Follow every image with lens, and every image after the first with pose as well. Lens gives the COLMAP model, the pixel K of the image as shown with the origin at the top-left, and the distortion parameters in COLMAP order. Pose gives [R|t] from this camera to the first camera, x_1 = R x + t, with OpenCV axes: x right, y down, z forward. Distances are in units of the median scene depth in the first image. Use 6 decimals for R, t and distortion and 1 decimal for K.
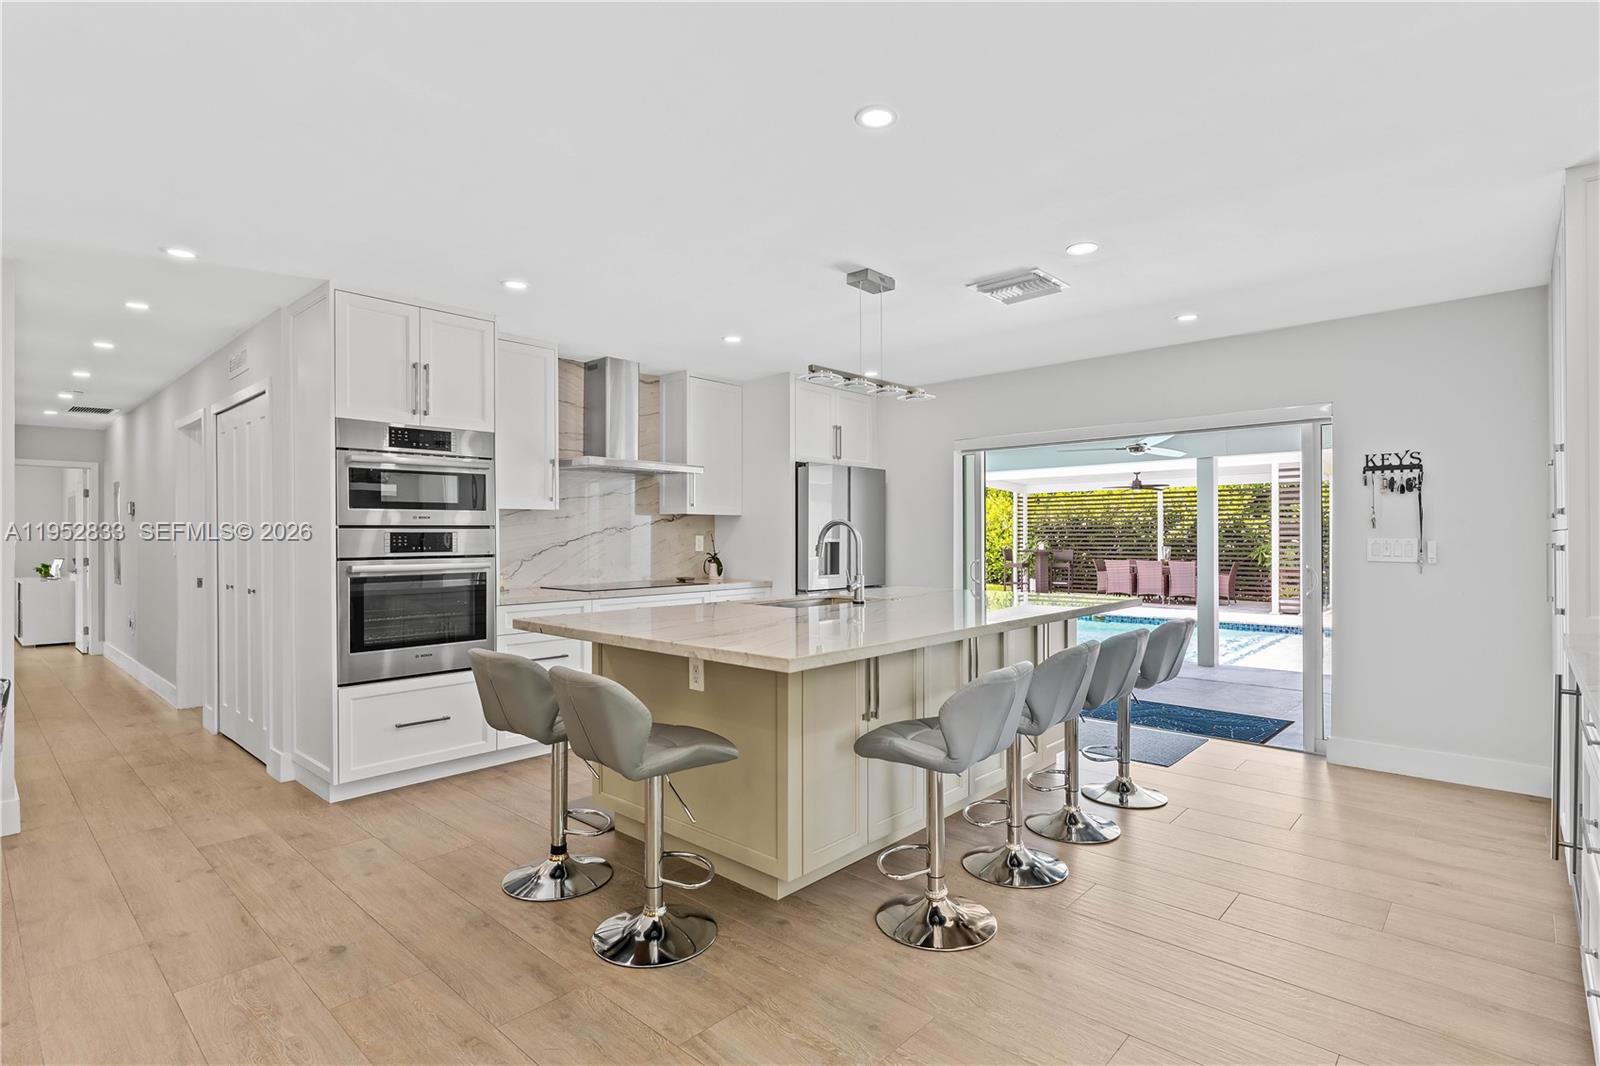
lens RADIAL K [[781.4, 0, 800.0], [0, 781.4, 533.0], [0, 0, 1]] dist [-0.001277, -0.000237]
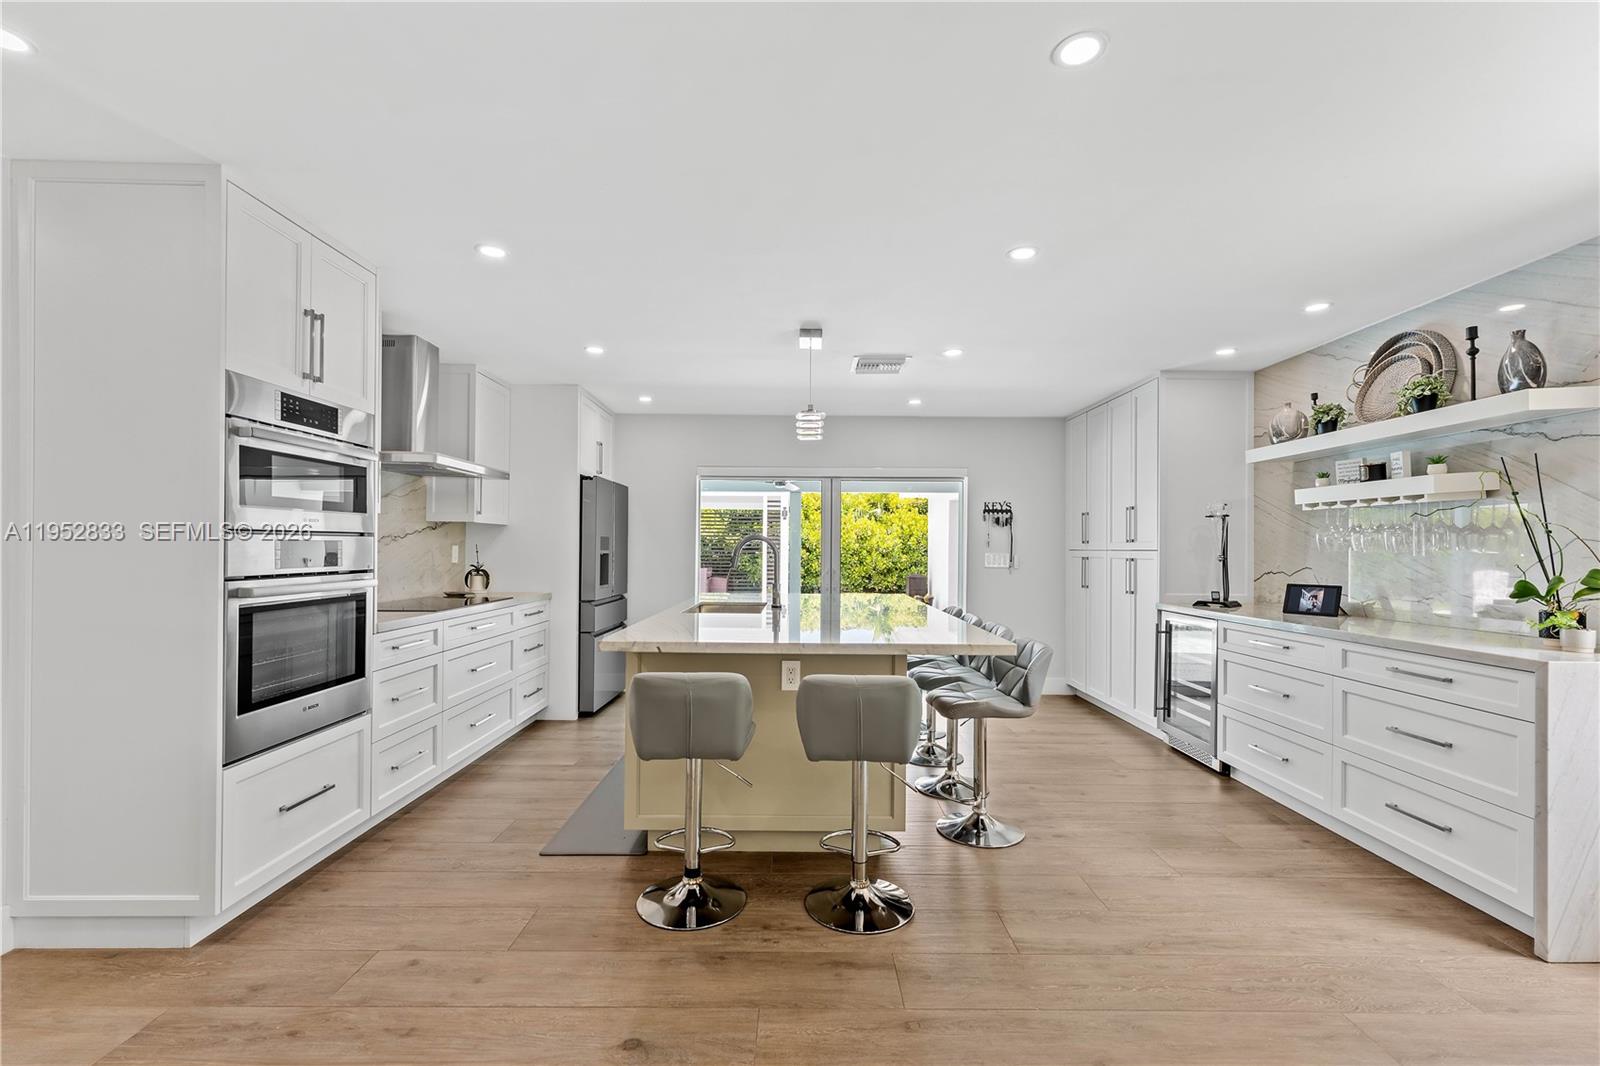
lens RADIAL K [[694.2, 0, 806.8], [0, 694.2, 545.2], [0, 0, 1]] dist [0.002402, 0.000384]
pose [[0.734178, 0.012006, 0.678851, -0.585384], [-0.013687, 0.999902, -0.002881, -0.000886], [-0.678819, -0.007177, 0.734270, 0.199882]]
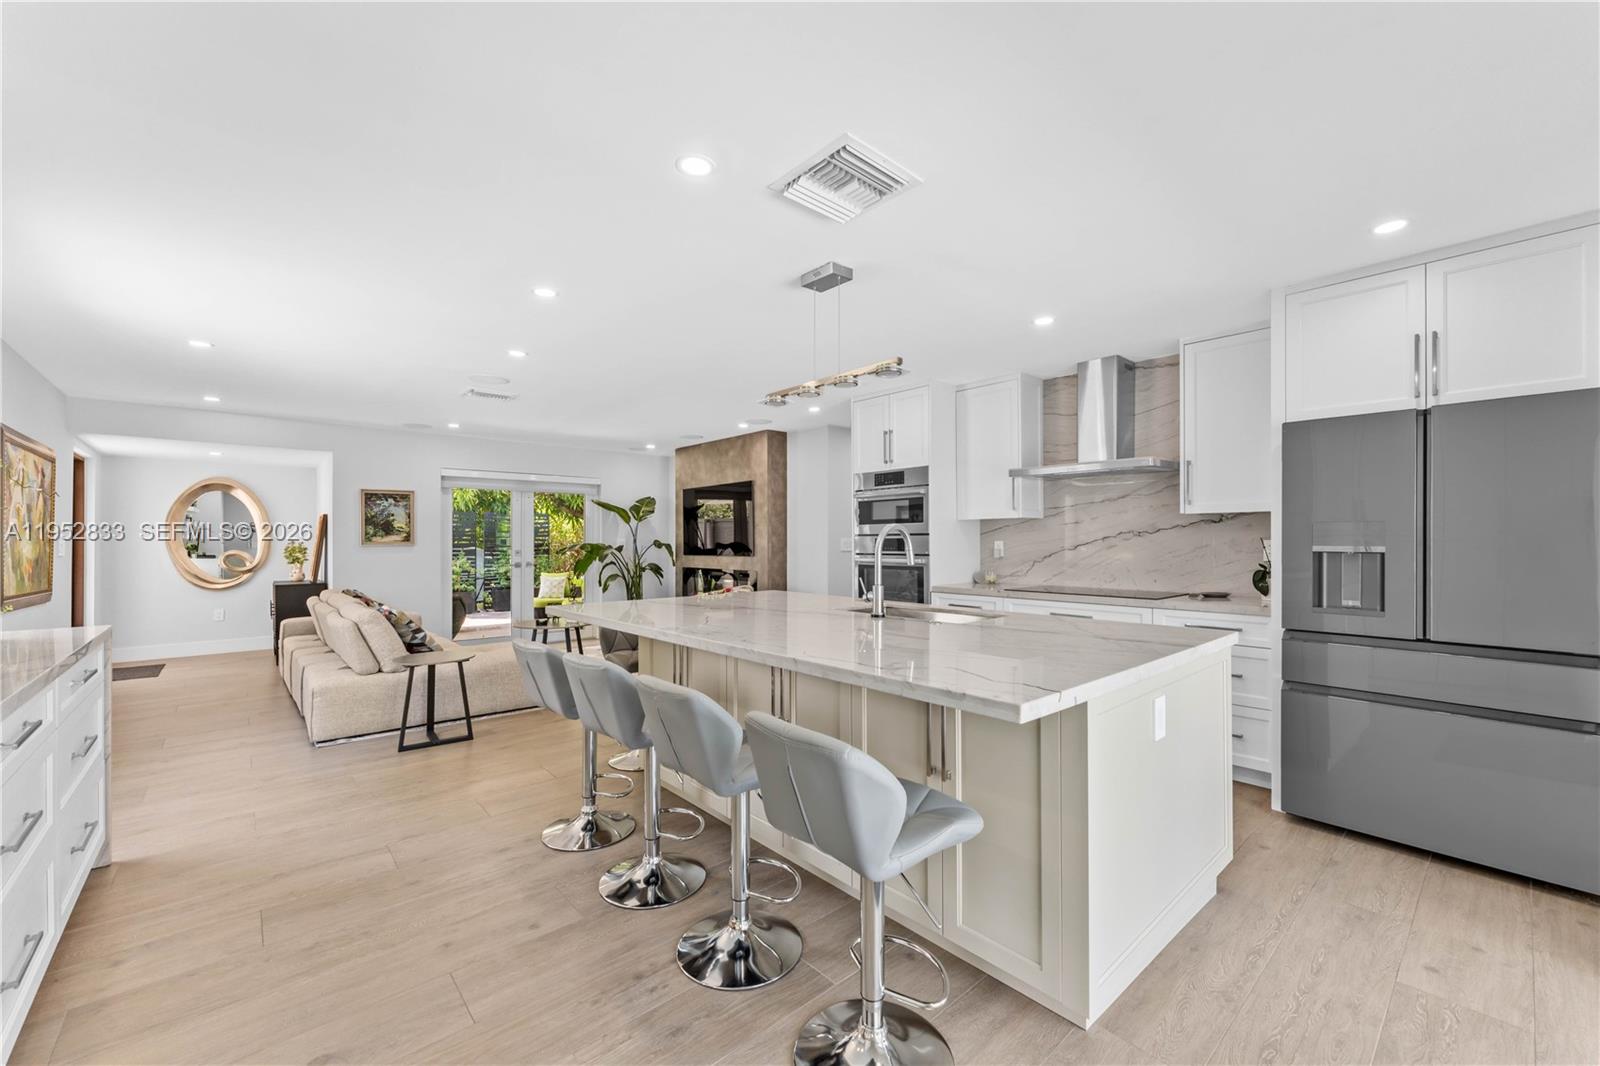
lens RADIAL K [[642.3, 0, 813.6], [0, 642.3, 536.5], [0, 0, 1]] dist [0.000063, -0.000079]
pose [[-0.097705, -0.004646, -0.995205, 0.806139], [0.005679, 0.999970, -0.005226, 0.000905], [0.995199, -0.006163, -0.097676, 0.975358]]
